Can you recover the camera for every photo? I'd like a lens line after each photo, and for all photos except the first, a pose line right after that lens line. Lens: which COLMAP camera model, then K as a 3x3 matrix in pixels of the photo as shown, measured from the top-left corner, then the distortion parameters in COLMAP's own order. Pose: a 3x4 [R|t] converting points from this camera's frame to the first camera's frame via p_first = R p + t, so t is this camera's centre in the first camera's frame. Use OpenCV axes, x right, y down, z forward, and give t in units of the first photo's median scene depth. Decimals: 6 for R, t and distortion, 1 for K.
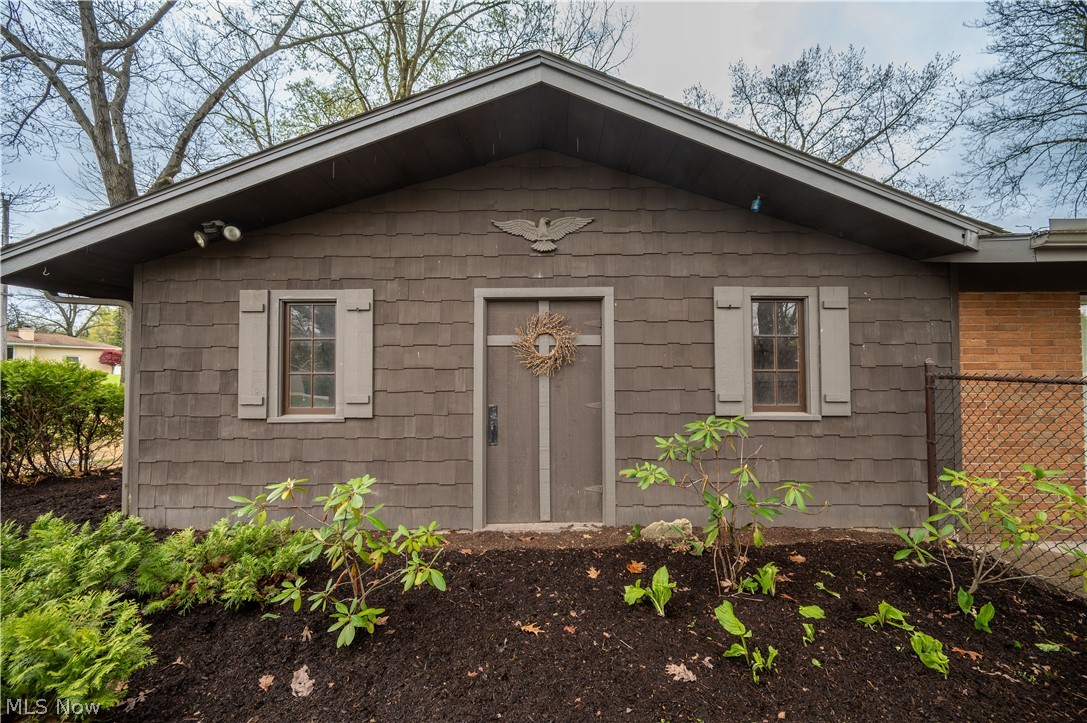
lens RADIAL K [[429.0, 0, 545.1], [0, 429.0, 365.0], [0, 0, 1]] dist [-0.001534, -0.000320]
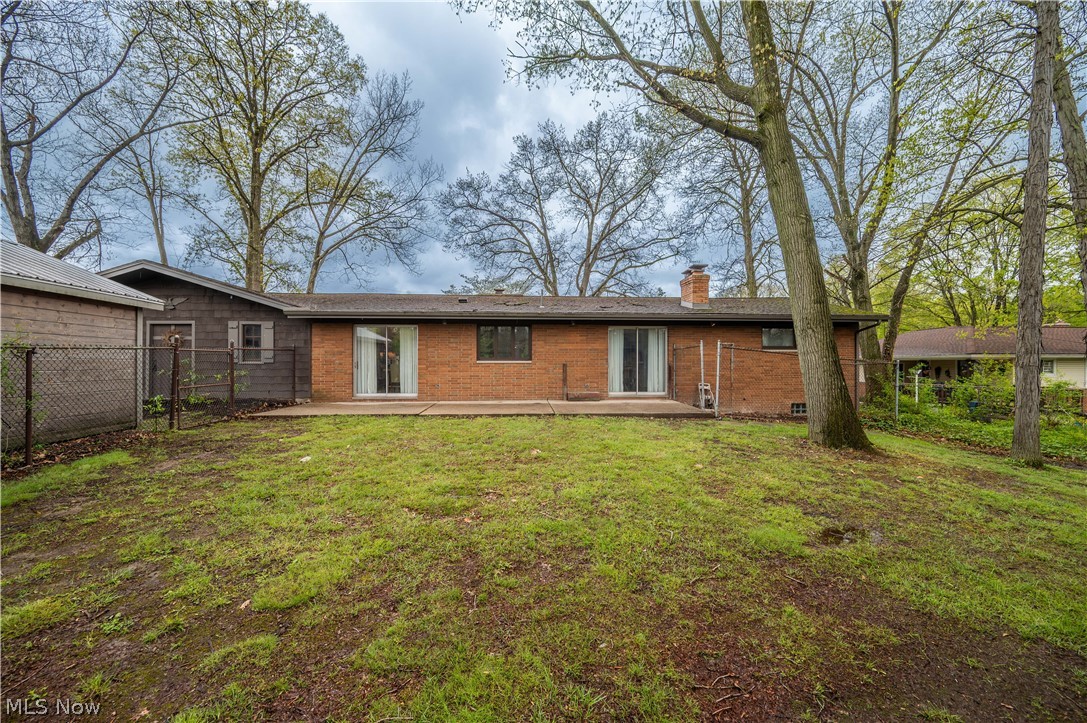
lens RADIAL K [[429.0, 0, 545.1], [0, 429.0, 365.0], [0, 0, 1]] dist [-0.001534, -0.000320]
pose [[0.996411, 0.000788, 0.084641, 2.411535], [-0.002663, 0.999753, 0.022047, 0.060268], [-0.084603, -0.022194, 0.996168, -2.288549]]
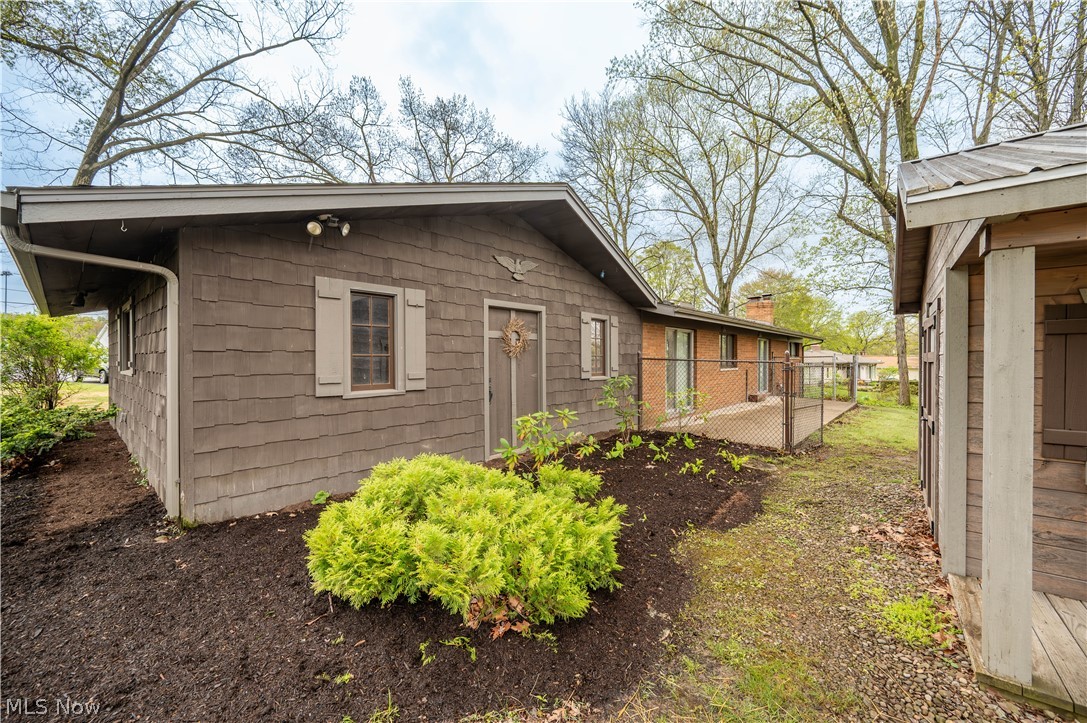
lens RADIAL K [[427.5, 0, 546.0], [0, 427.5, 362.0], [0, 0, 1]] dist [-0.000501, -0.000163]
pose [[0.650623, -0.004413, 0.759388, -1.143270], [-0.019638, 0.999551, 0.022634, 0.002589], [-0.759147, -0.029639, 0.650244, -0.123406]]
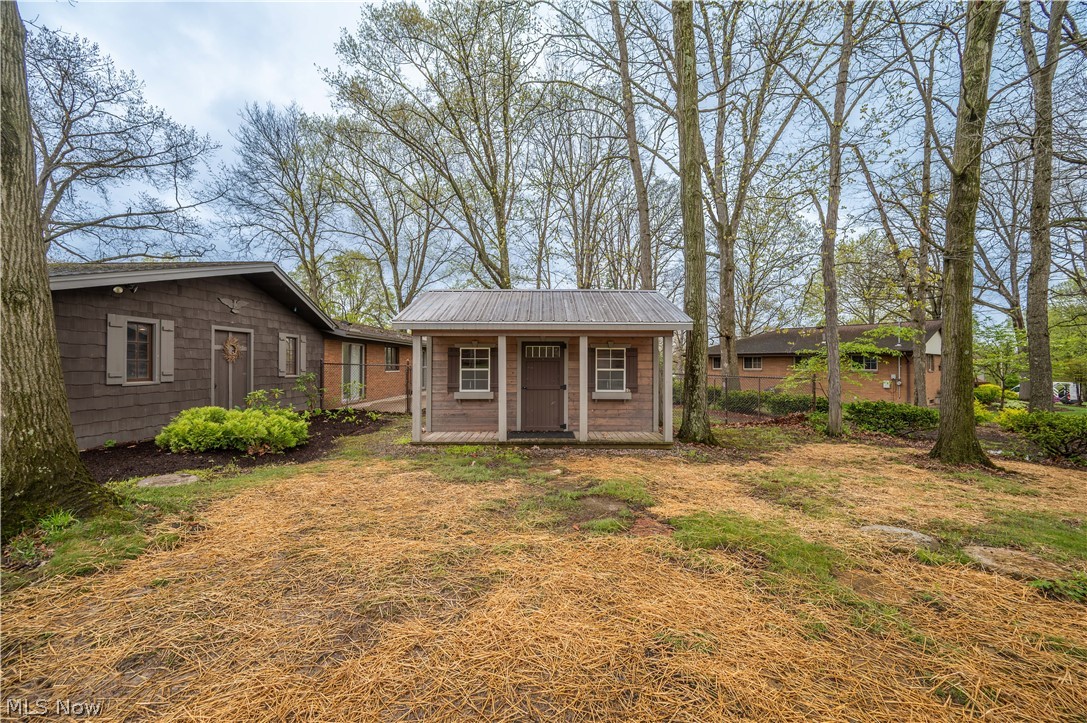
lens RADIAL K [[430.8, 0, 548.4], [0, 430.8, 359.2], [0, 0, 1]] dist [-0.002496, -0.000501]
pose [[0.023933, 0.015431, 0.999594, -2.473675], [-0.025129, 0.999574, -0.014829, -0.003296], [-0.999398, -0.024764, 0.024311, -0.904966]]
